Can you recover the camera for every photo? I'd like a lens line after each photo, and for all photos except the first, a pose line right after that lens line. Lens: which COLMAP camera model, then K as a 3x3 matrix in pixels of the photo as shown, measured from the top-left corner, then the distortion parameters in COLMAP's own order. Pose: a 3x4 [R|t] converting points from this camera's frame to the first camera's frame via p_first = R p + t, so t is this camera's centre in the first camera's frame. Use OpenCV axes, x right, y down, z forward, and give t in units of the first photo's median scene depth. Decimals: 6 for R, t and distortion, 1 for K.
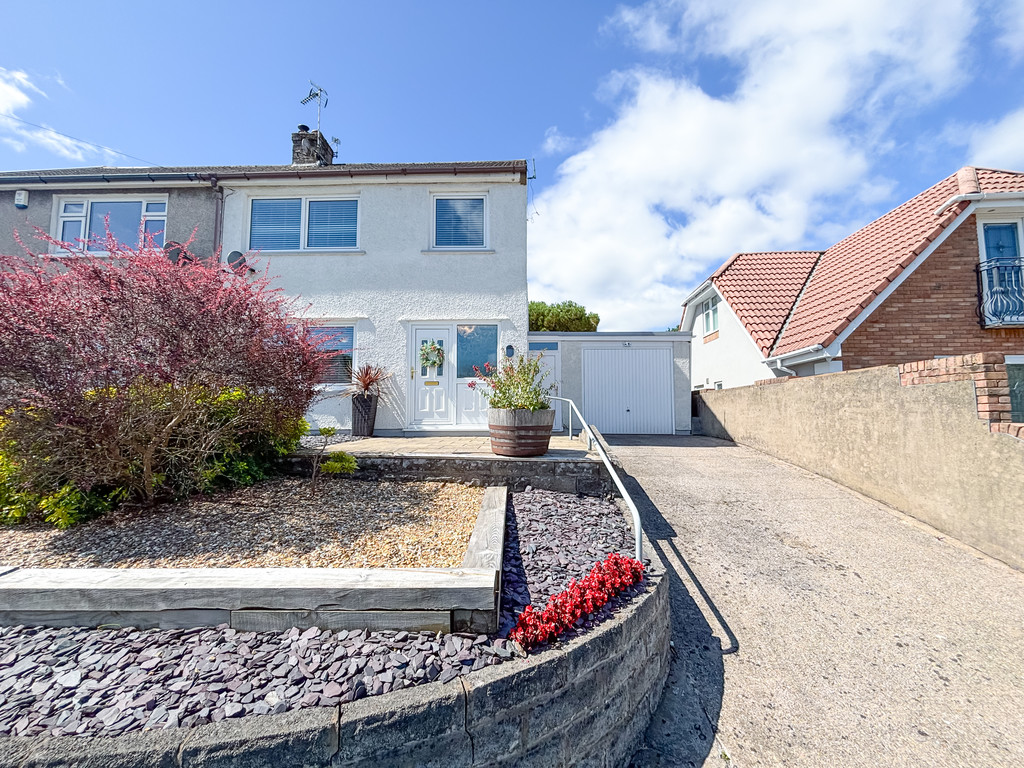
lens RADIAL K [[410.4, 0, 508.4], [0, 410.4, 385.7], [0, 0, 1]] dist [0.003916, -0.002387]
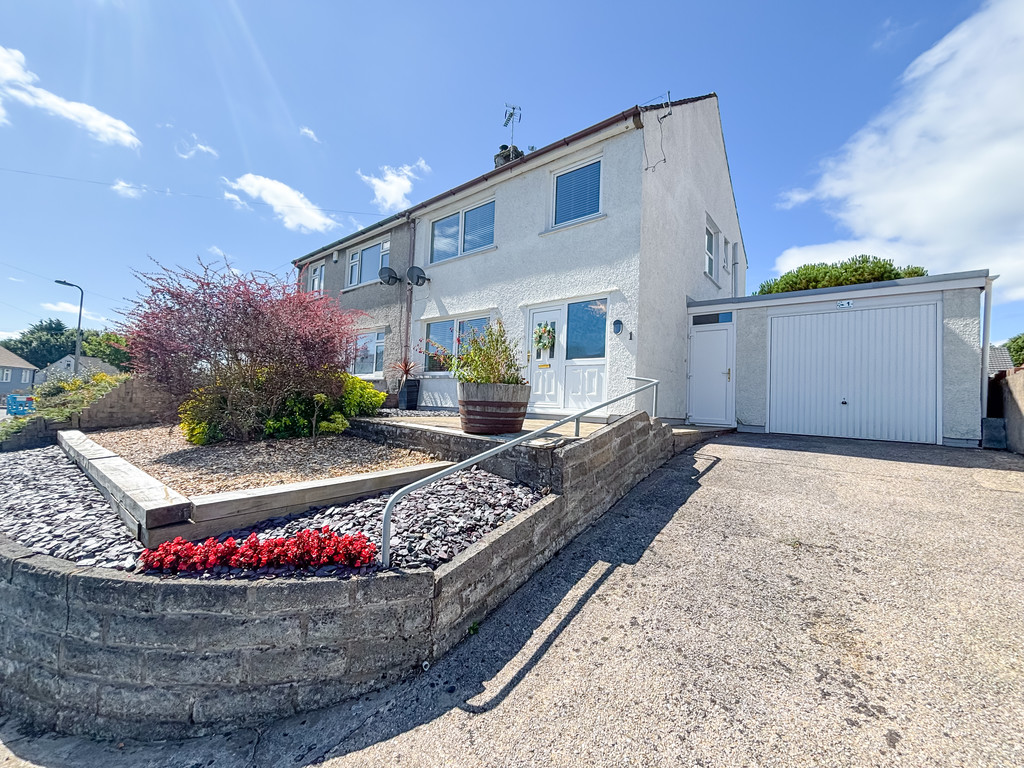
lens RADIAL K [[410.4, 0, 508.1], [0, 410.4, 385.1], [0, 0, 1]] dist [0.003916, -0.002387]
pose [[0.783152, 0.005527, -0.621806, 0.358758], [0.002710, 0.999921, 0.012302, 0.027541], [0.621825, -0.011319, 0.783075, 0.171732]]
